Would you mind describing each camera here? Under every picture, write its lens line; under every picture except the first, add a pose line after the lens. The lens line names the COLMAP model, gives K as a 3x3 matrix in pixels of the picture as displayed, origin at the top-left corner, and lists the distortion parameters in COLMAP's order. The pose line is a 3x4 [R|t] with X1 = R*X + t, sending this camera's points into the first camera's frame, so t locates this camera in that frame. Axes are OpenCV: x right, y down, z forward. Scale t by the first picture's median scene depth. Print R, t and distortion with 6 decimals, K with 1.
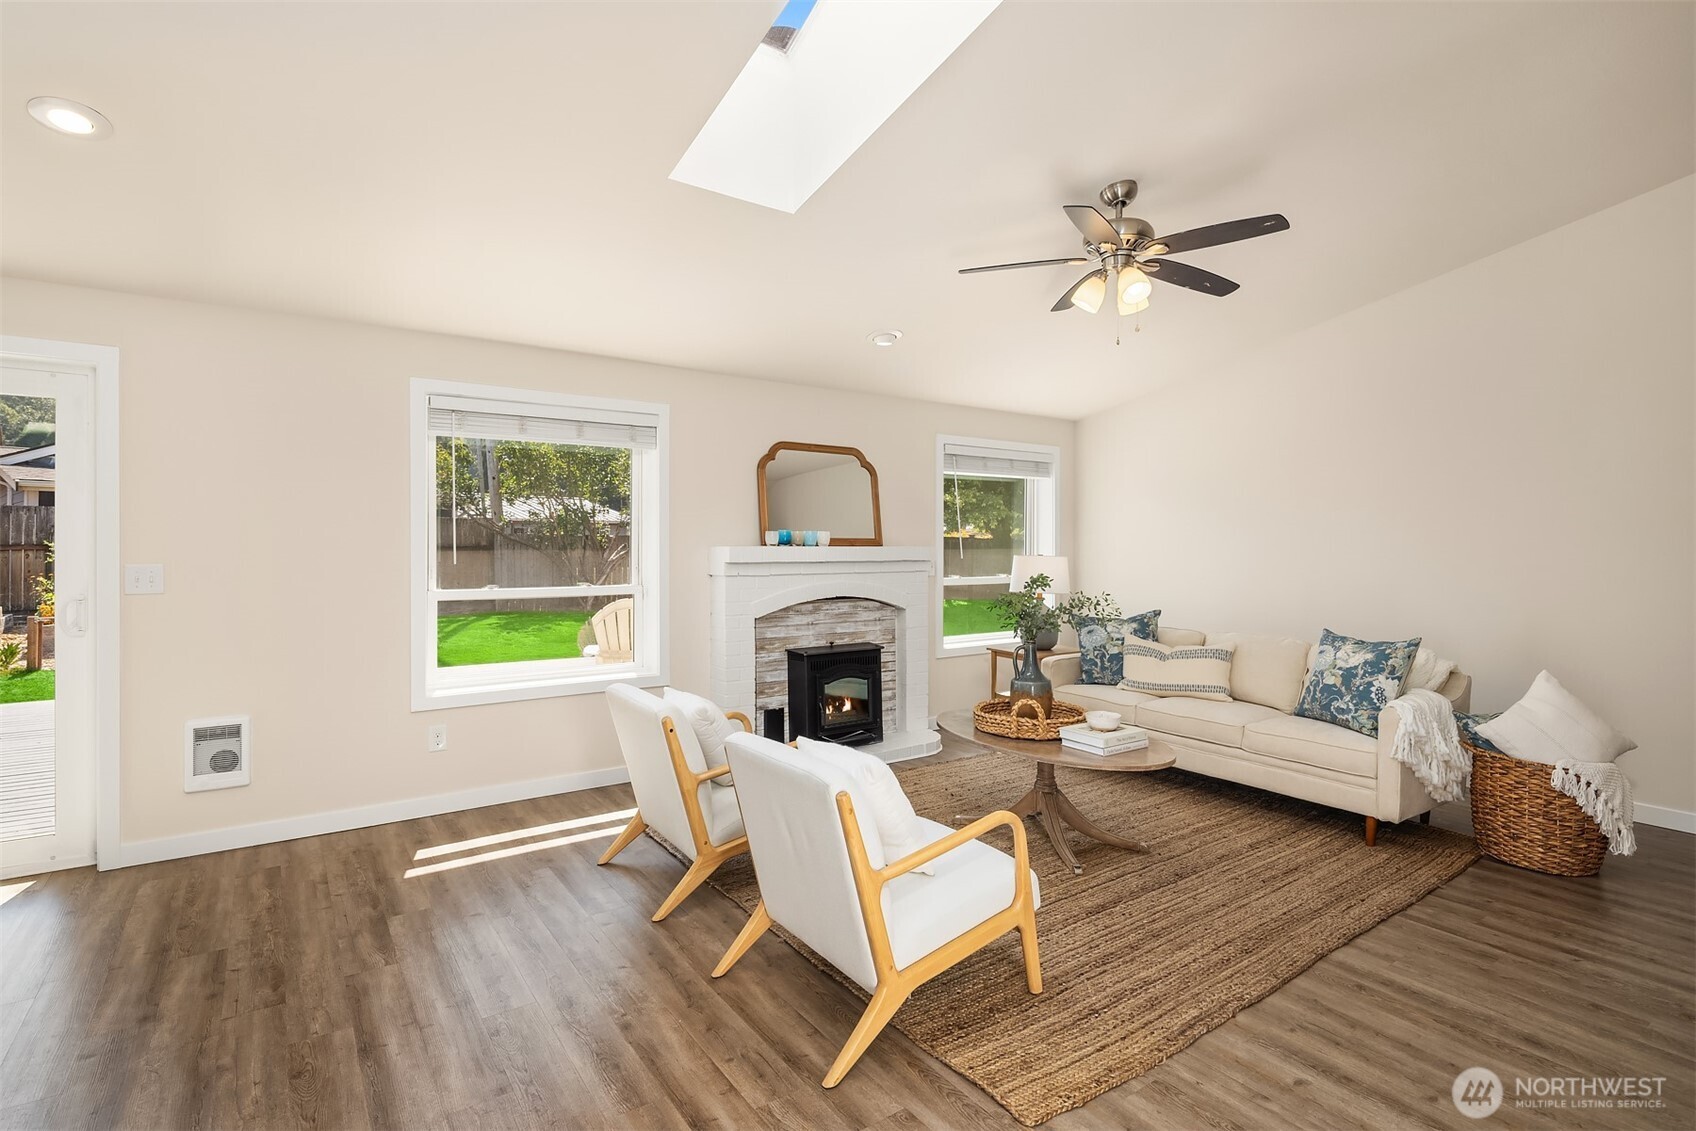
lens RADIAL K [[821.1, 0, 836.6], [0, 821.1, 534.1], [0, 0, 1]] dist [0.007580, -0.006266]
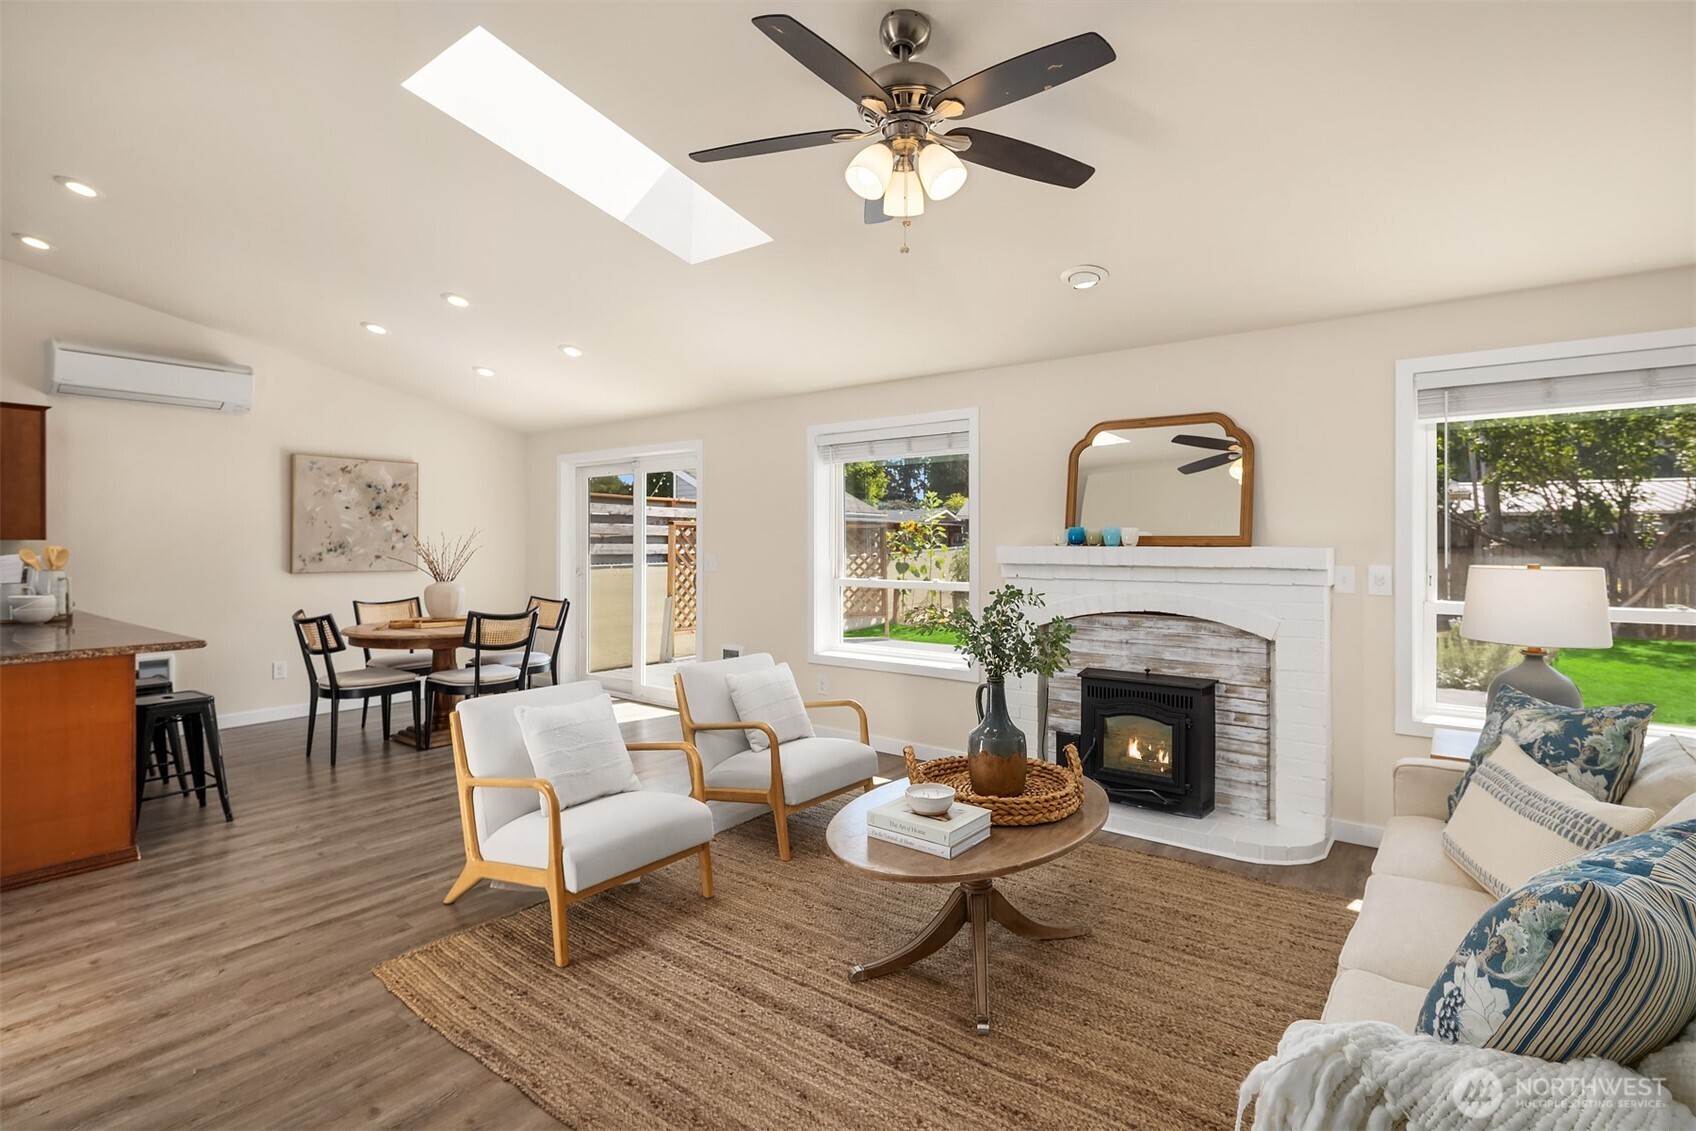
lens RADIAL K [[821.1, 0, 856.5], [0, 821.1, 538.1], [0, 0, 1]] dist [0.007580, -0.006266]
pose [[0.300406, -0.008476, -0.953774, 0.864021], [0.011668, 0.999918, -0.005211, 0.010164], [0.953740, -0.009564, 0.300481, 0.661356]]
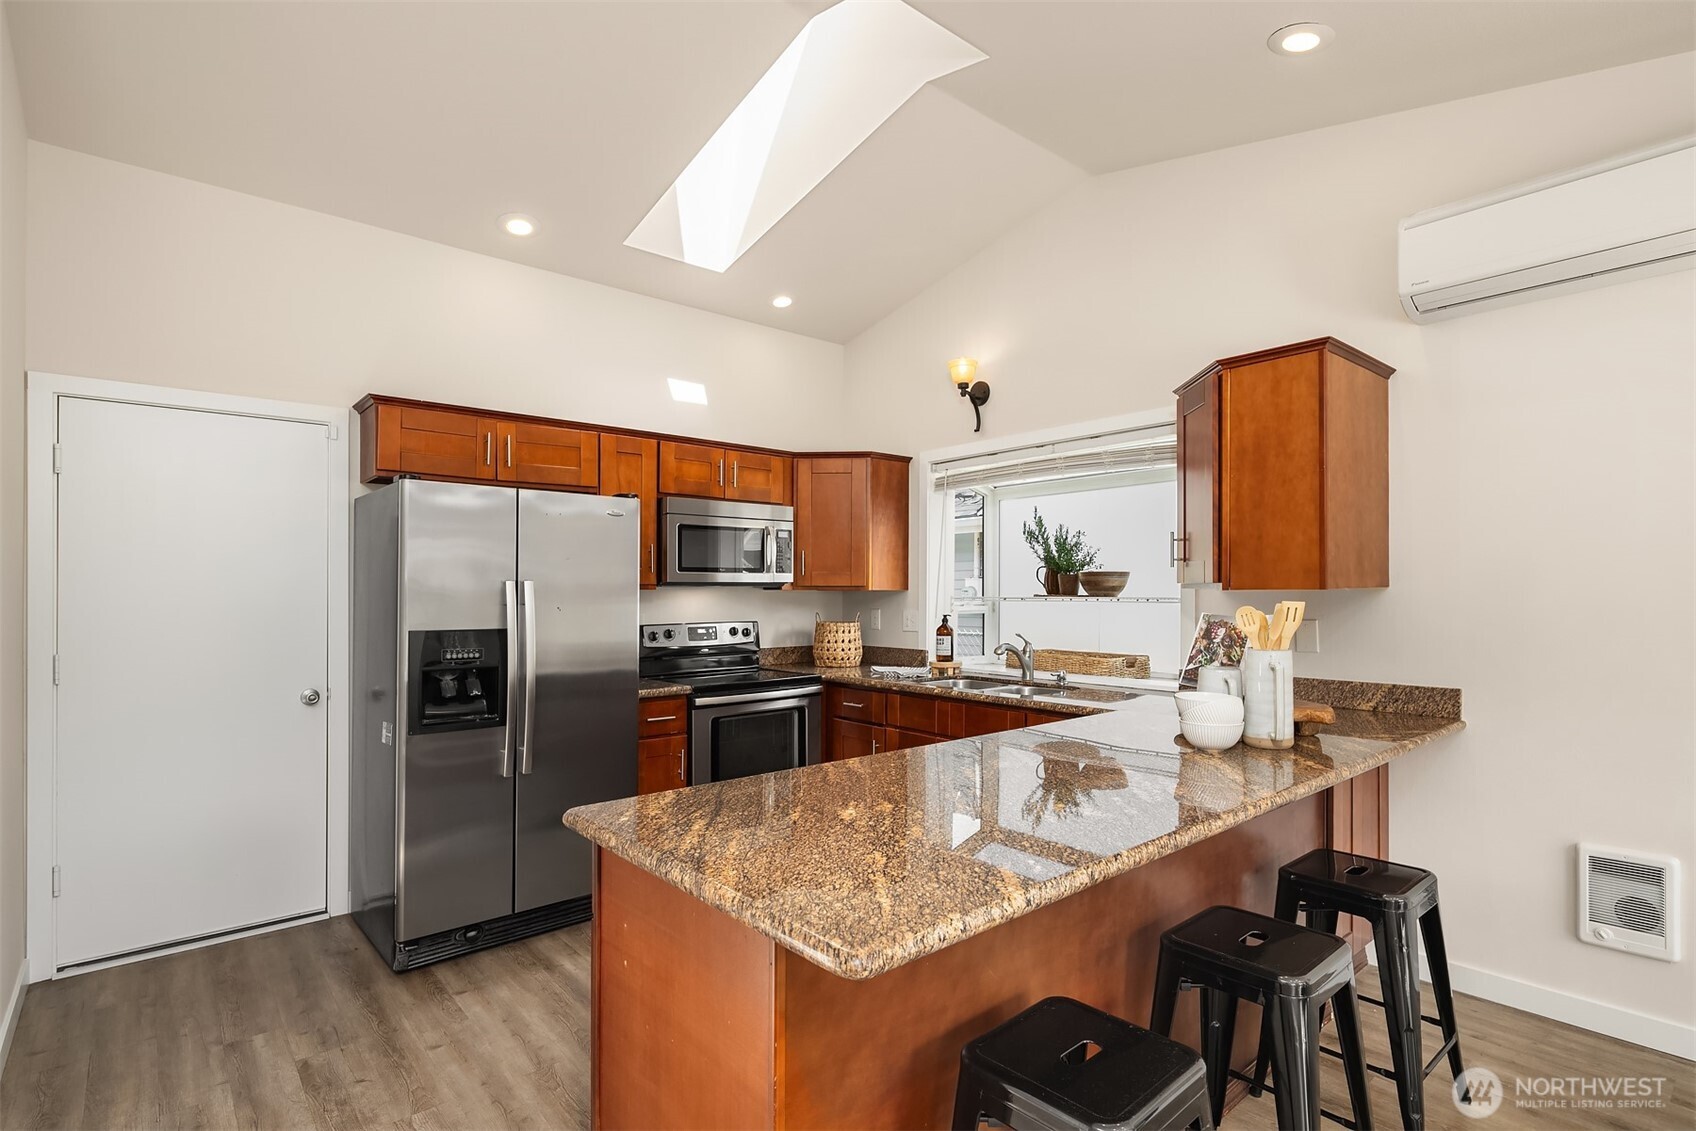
lens RADIAL K [[821.1, 0, 849.7], [0, 821.1, 597.8], [0, 0, 1]] dist [0.007580, -0.006266]
pose [[-0.994638, -0.002589, -0.103384, -0.216668], [-0.001956, 0.999979, -0.006219, 0.003675], [0.103398, -0.005983, -0.994622, 0.486324]]
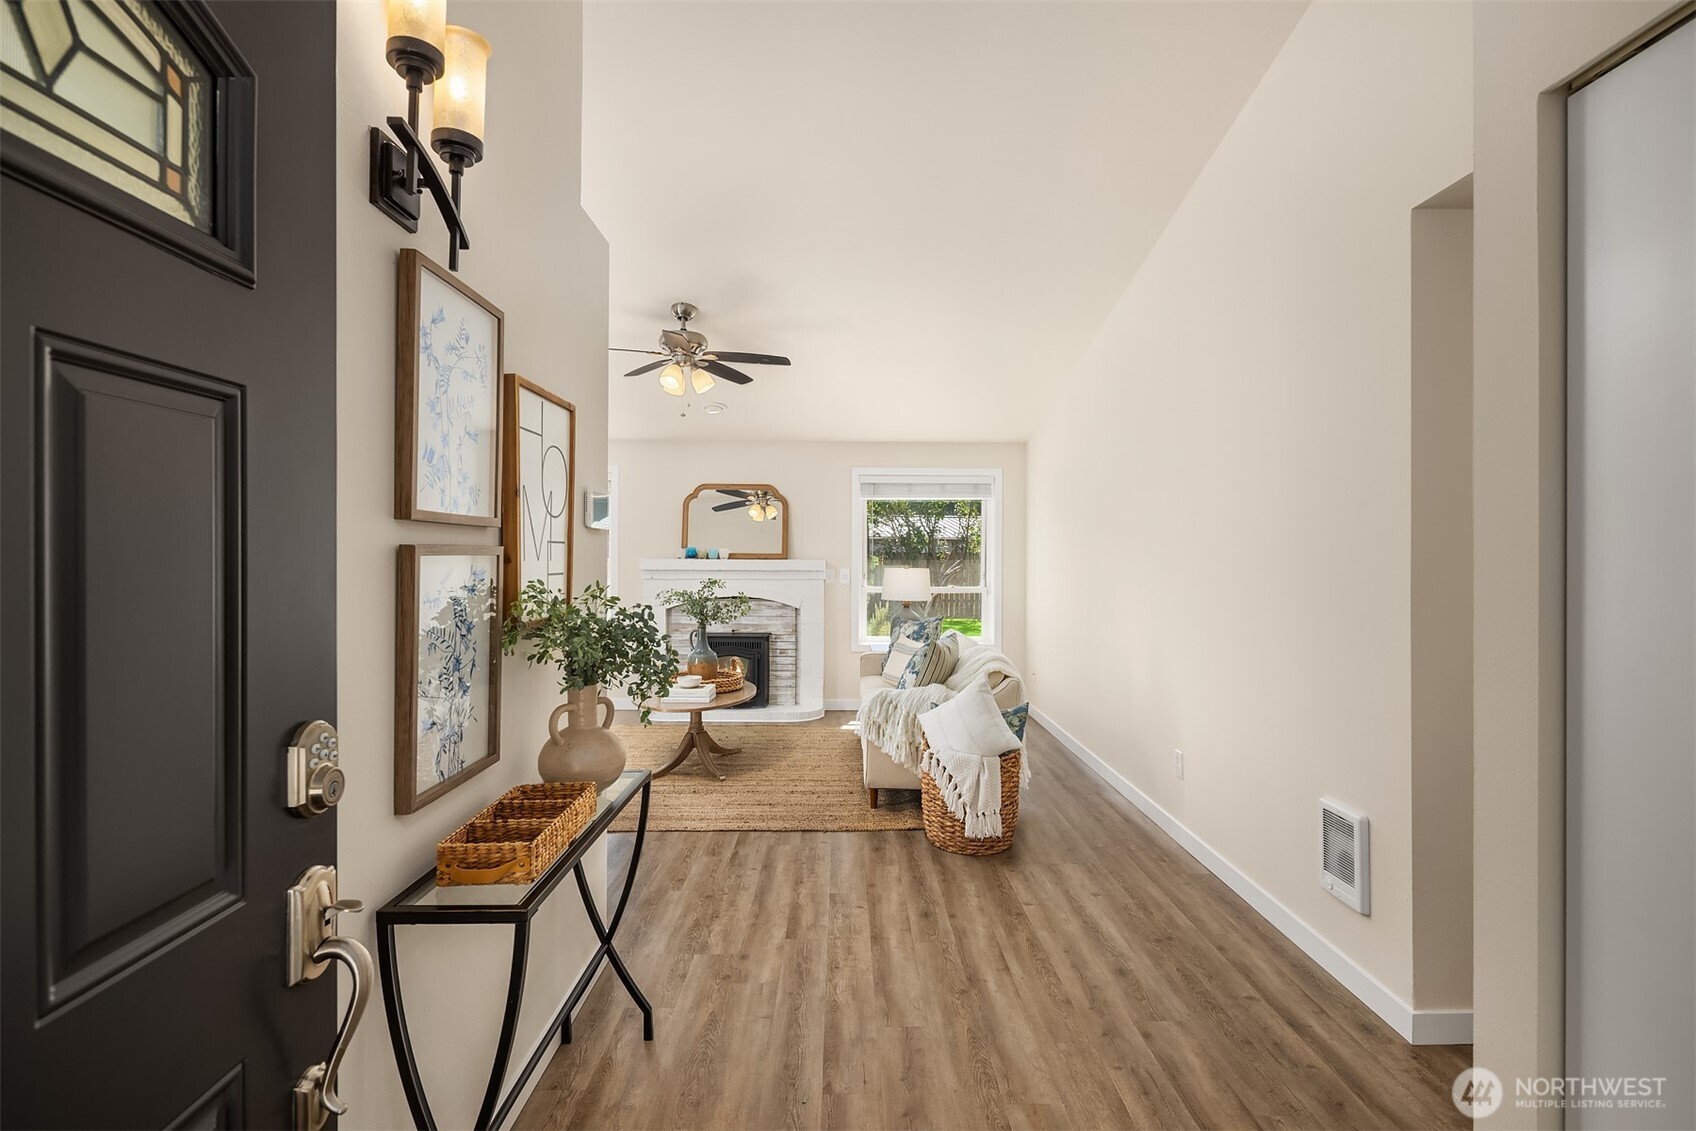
lens RADIAL K [[821.1, 0, 858.6], [0, 821.1, 569.1], [0, 0, 1]] dist [0.007580, -0.006266]
pose [[0.825518, 0.006852, -0.564334, 1.221167], [0.007165, 0.999718, 0.022619, 0.002006], [0.564330, -0.022716, 0.825237, 0.001744]]
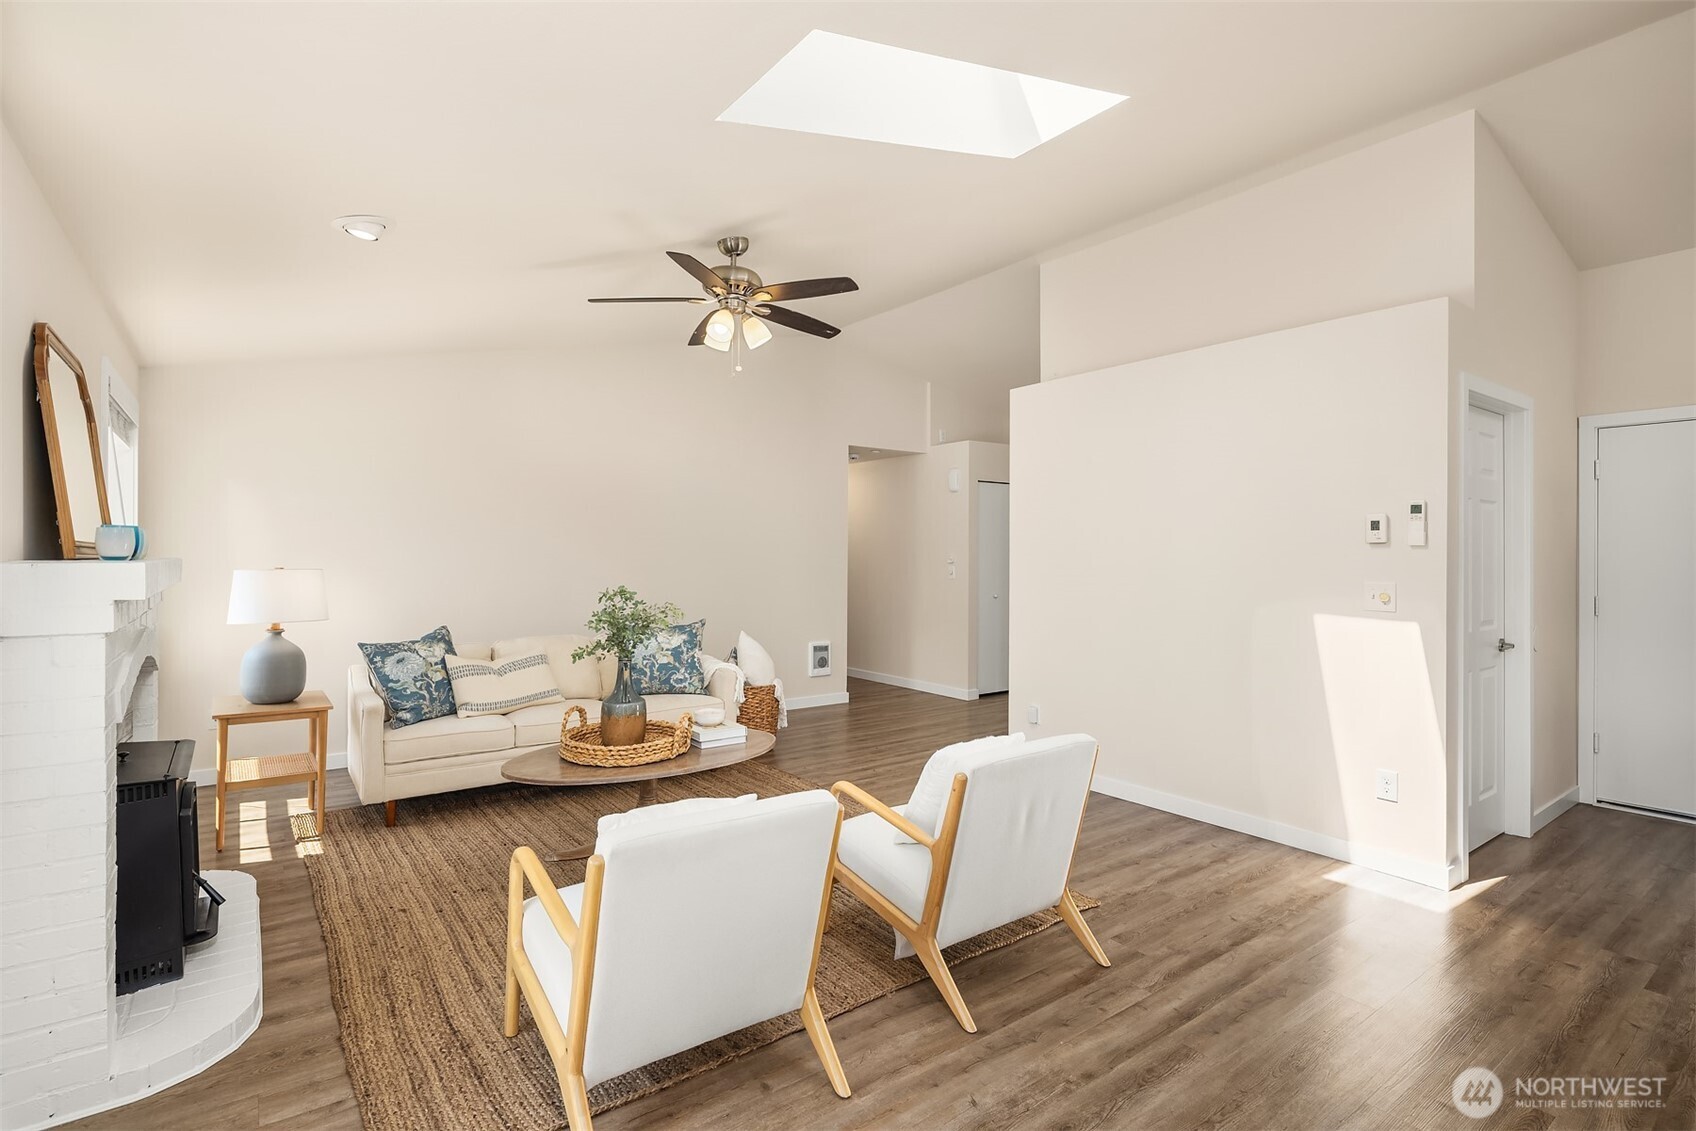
lens RADIAL K [[821.1, 0, 855.5], [0, 821.1, 558.4], [0, 0, 1]] dist [0.007580, -0.006266]
pose [[-0.034057, -0.012532, 0.999341, -0.688218], [-0.015548, 0.999807, 0.012008, 0.000393], [-0.999299, -0.015128, -0.034245, 0.762786]]
